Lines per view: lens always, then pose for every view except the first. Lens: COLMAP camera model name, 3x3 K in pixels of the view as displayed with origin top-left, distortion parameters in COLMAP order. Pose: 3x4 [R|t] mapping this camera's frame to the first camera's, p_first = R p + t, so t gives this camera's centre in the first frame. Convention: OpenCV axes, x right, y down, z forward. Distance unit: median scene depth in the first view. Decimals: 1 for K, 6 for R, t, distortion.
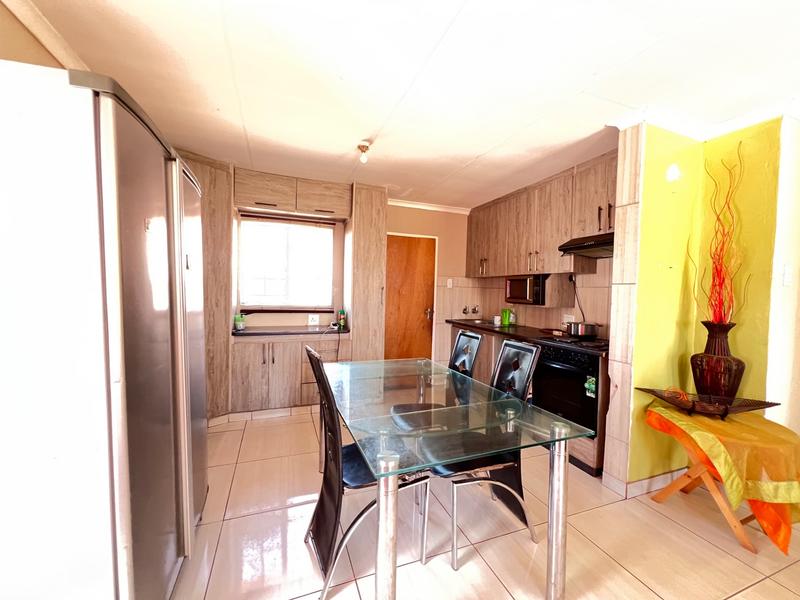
lens RADIAL K [[319.6, 0, 397.4], [0, 319.6, 300.6], [0, 0, 1]] dist [-0.005768, 0.001085]
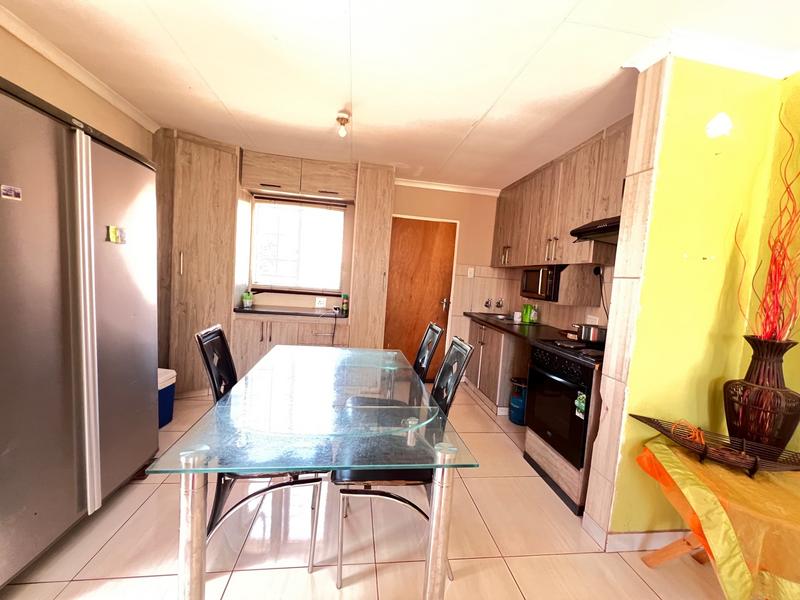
lens RADIAL K [[319.6, 0, 398.8], [0, 319.6, 300.3], [0, 0, 1]] dist [-0.005768, 0.001085]
pose [[0.973988, 0.062044, -0.217942, 0.268355], [-0.055024, 0.997756, 0.038136, 0.001585], [0.219819, -0.025152, 0.975216, 0.105084]]
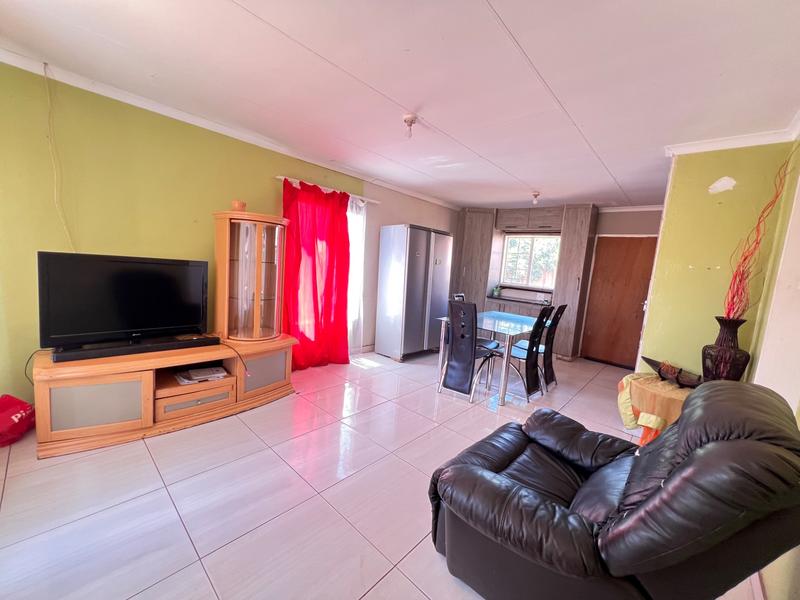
lens RADIAL K [[319.6, 0, 400.6], [0, 319.6, 298.1], [0, 0, 1]] dist [-0.005768, 0.001085]
pose [[0.451969, 0.112211, -0.884948, 1.085175], [-0.091843, 0.992638, 0.078960, 0.009575], [0.887293, 0.045589, 0.458948, -0.401450]]
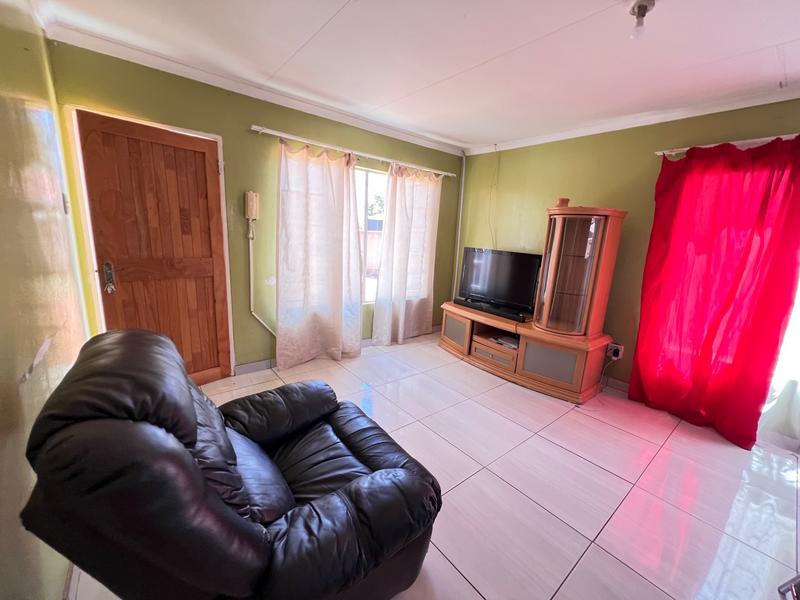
lens RADIAL K [[319.6, 0, 399.6], [0, 319.6, 302.0], [0, 0, 1]] dist [-0.005768, 0.001085]
pose [[-0.946959, -0.012996, -0.321090, 0.800691], [-0.089787, 0.970088, 0.225537, -0.020306], [0.308555, 0.242404, -0.919801, 0.464531]]
